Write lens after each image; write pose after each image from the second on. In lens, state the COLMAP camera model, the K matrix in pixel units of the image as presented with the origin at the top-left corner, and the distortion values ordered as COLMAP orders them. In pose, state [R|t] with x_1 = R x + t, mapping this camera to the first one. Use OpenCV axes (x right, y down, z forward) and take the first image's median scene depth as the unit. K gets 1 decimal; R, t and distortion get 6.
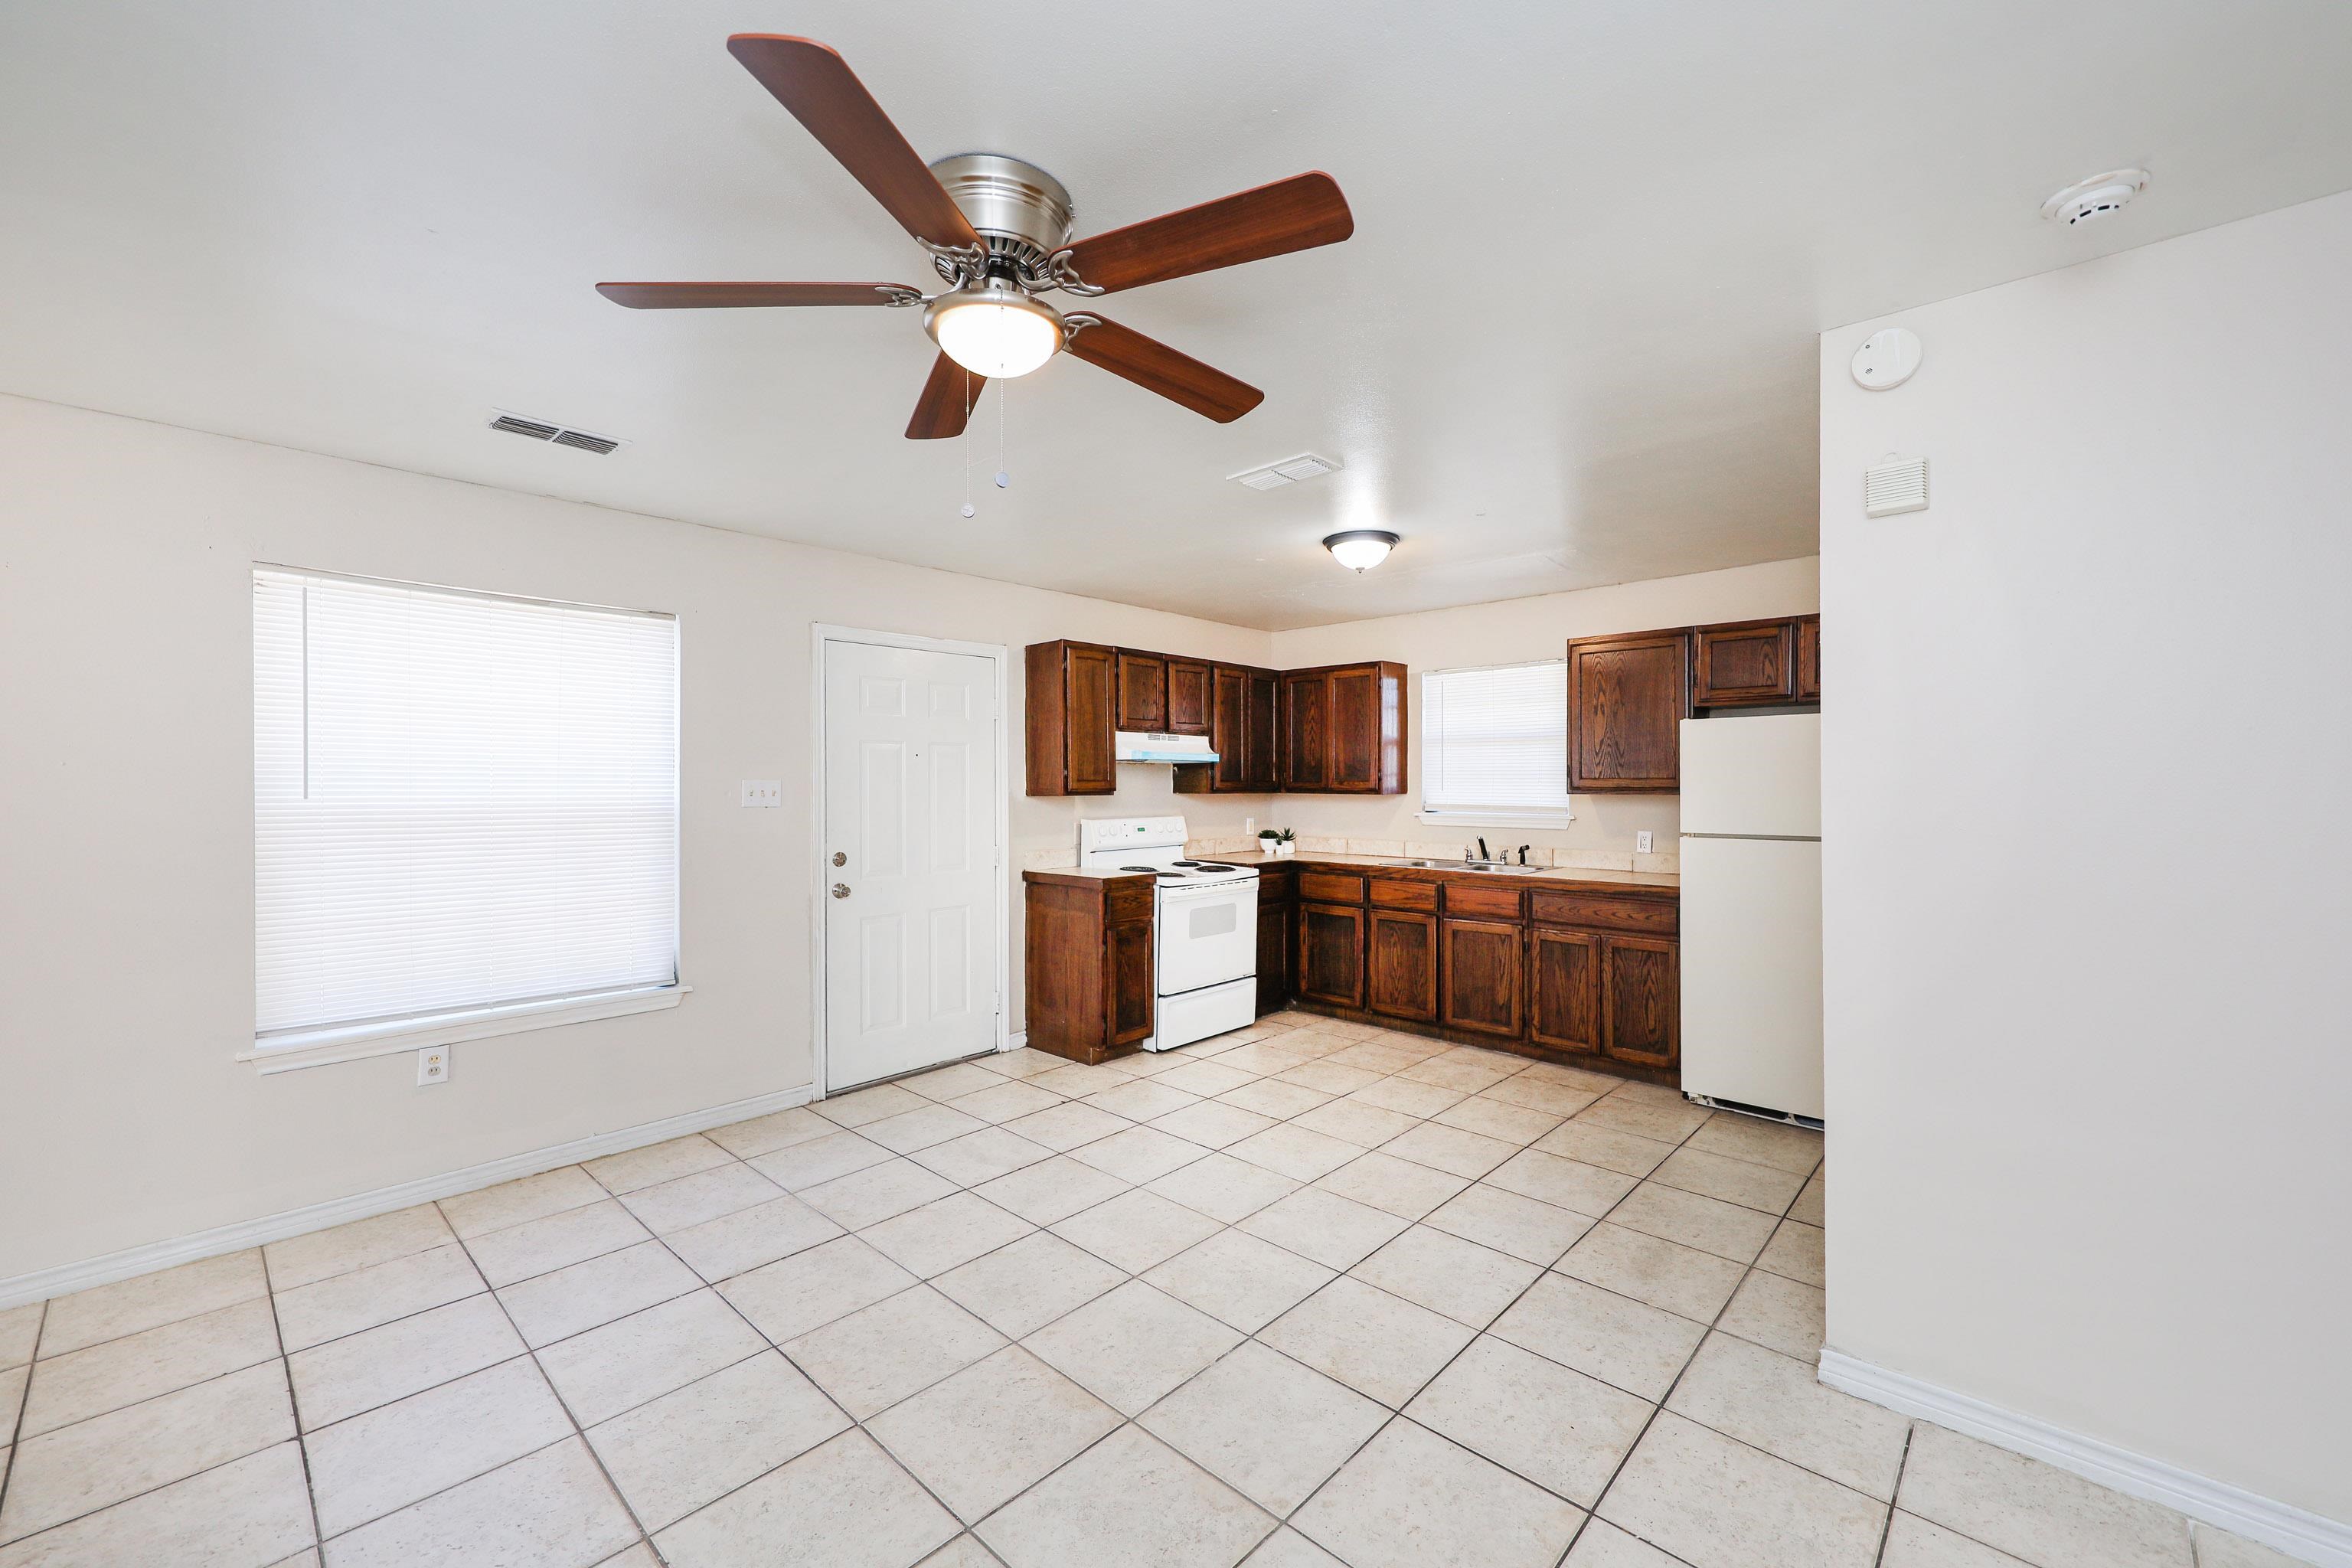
lens RADIAL K [[923.1, 0, 1183.2], [0, 923.1, 783.8], [0, 0, 1]] dist [0.014516, -0.006604]
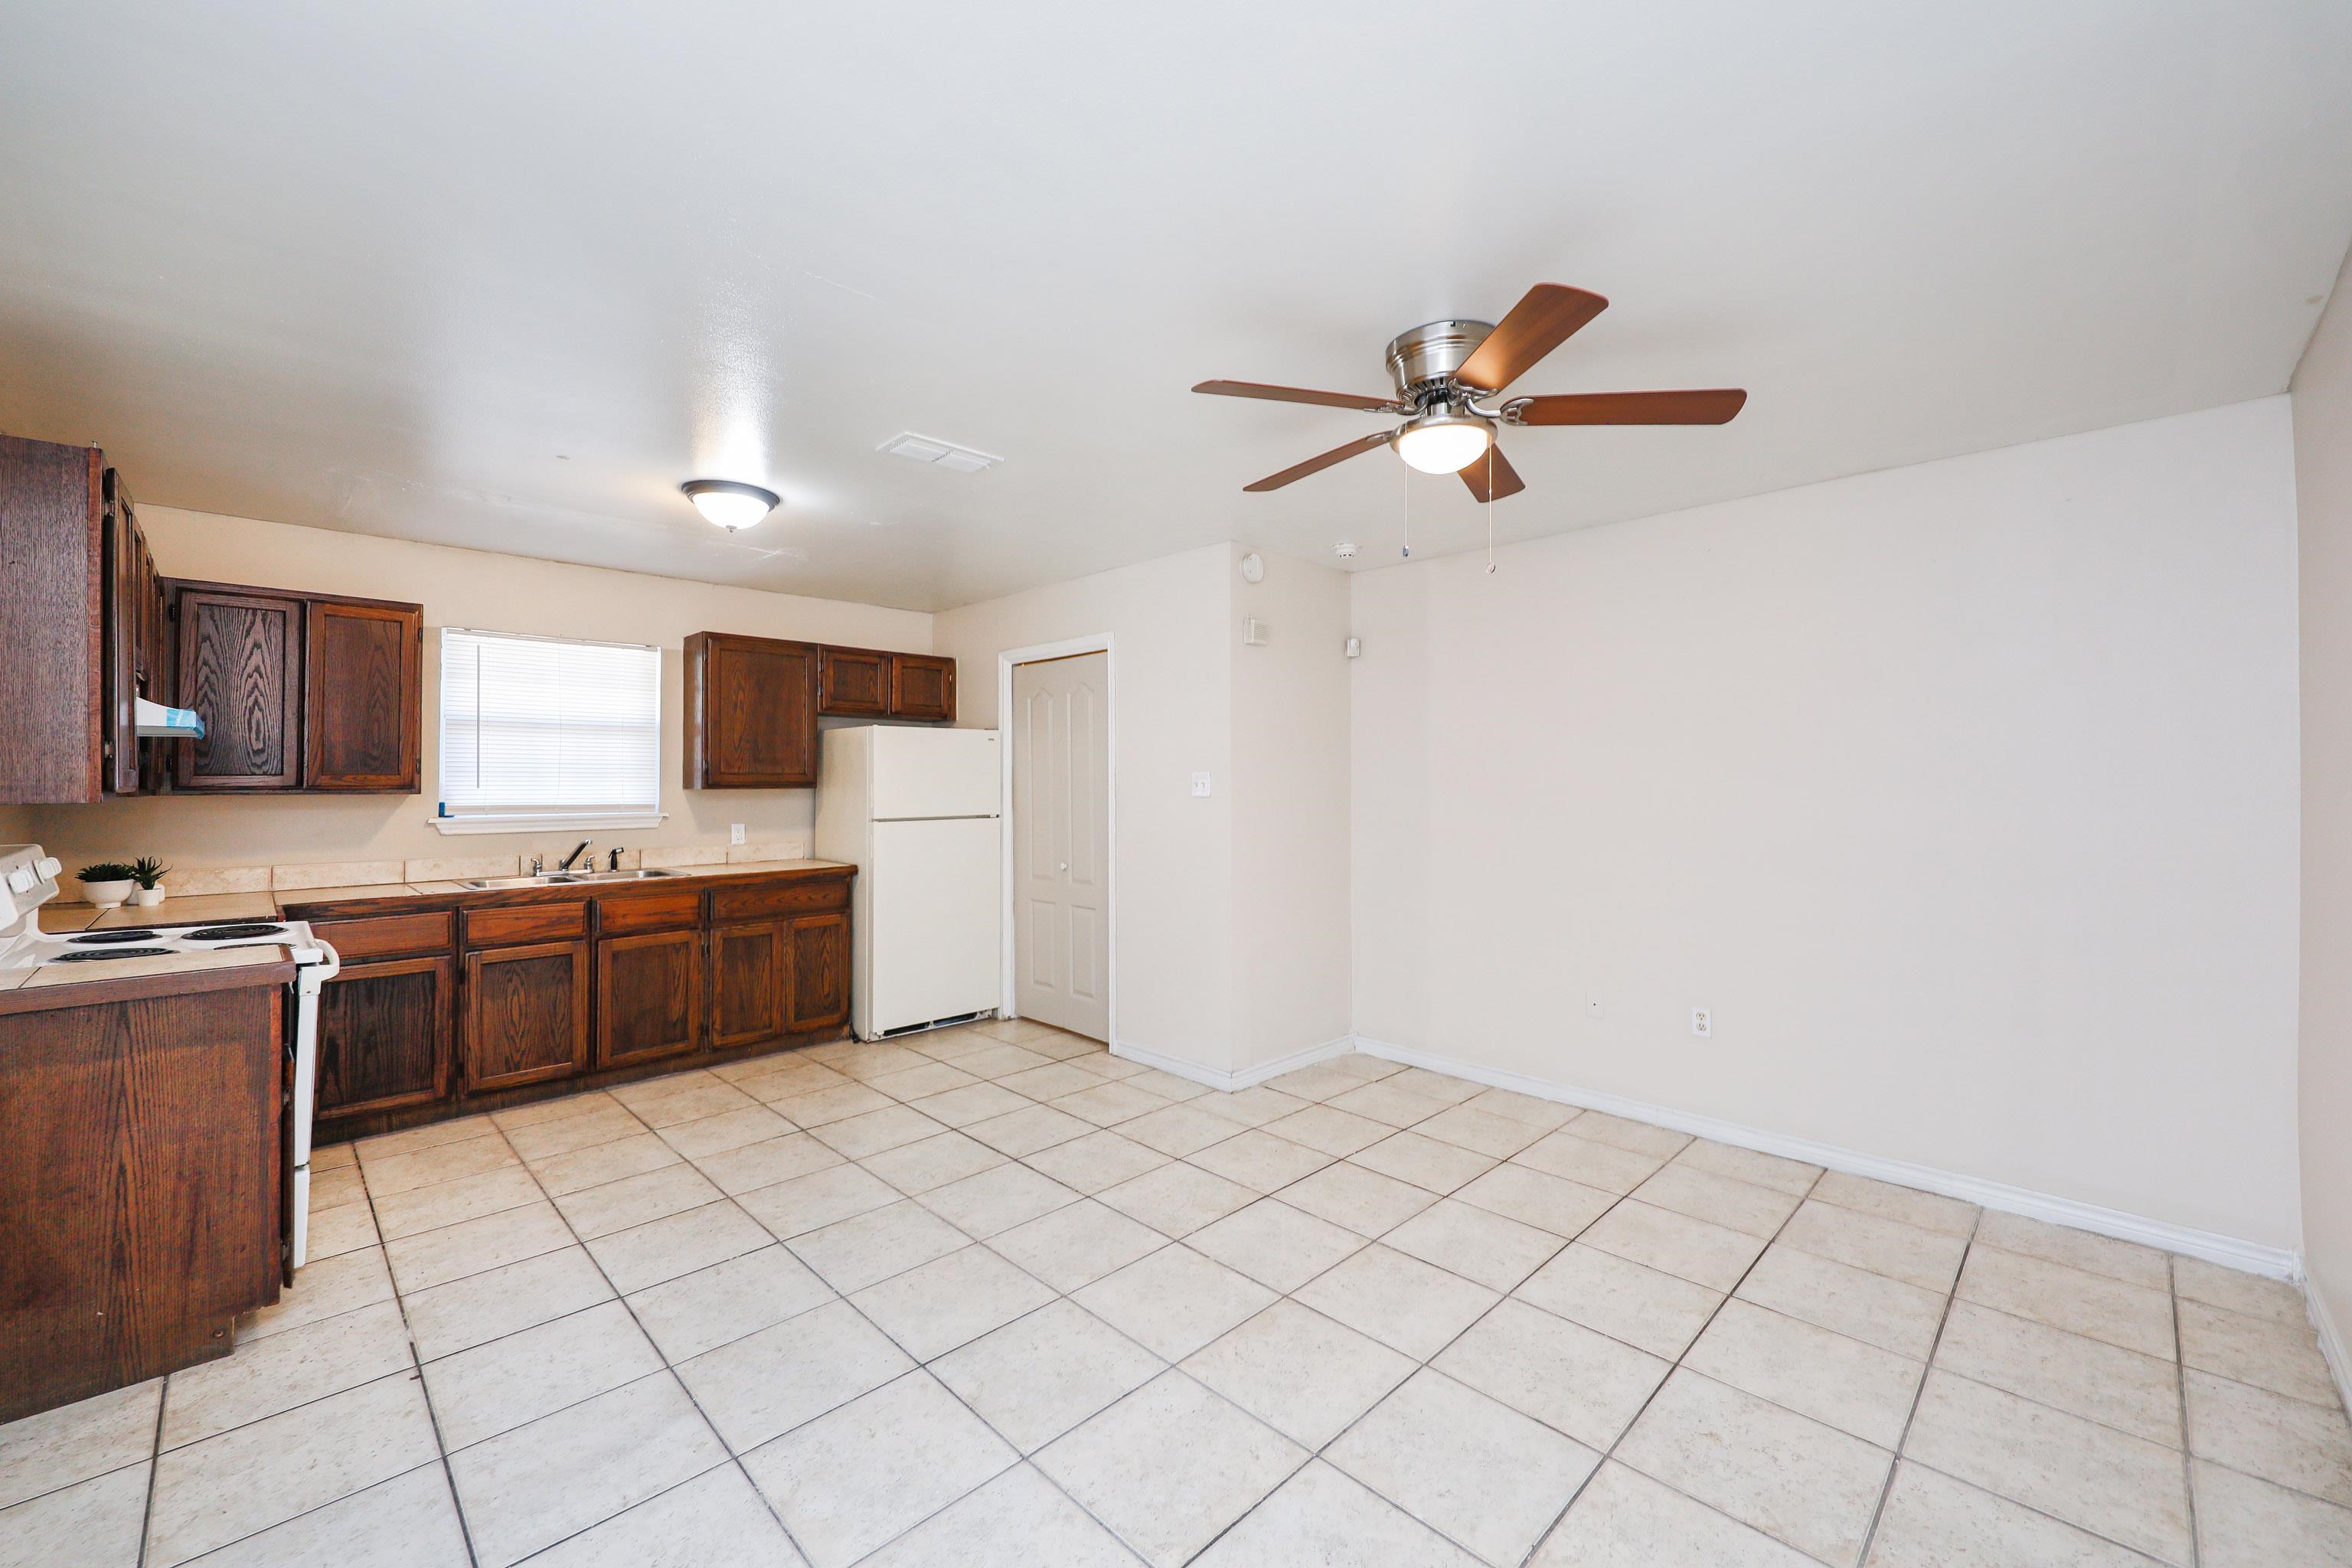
lens RADIAL K [[923.1, 0, 1183.5], [0, 923.1, 773.3], [0, 0, 1]] dist [0.014516, -0.006604]
pose [[0.042289, 0.009496, 0.999060, -0.571855], [0.001441, 0.999953, -0.009565, 0.004913], [-0.999104, 0.001844, 0.042273, 0.480358]]
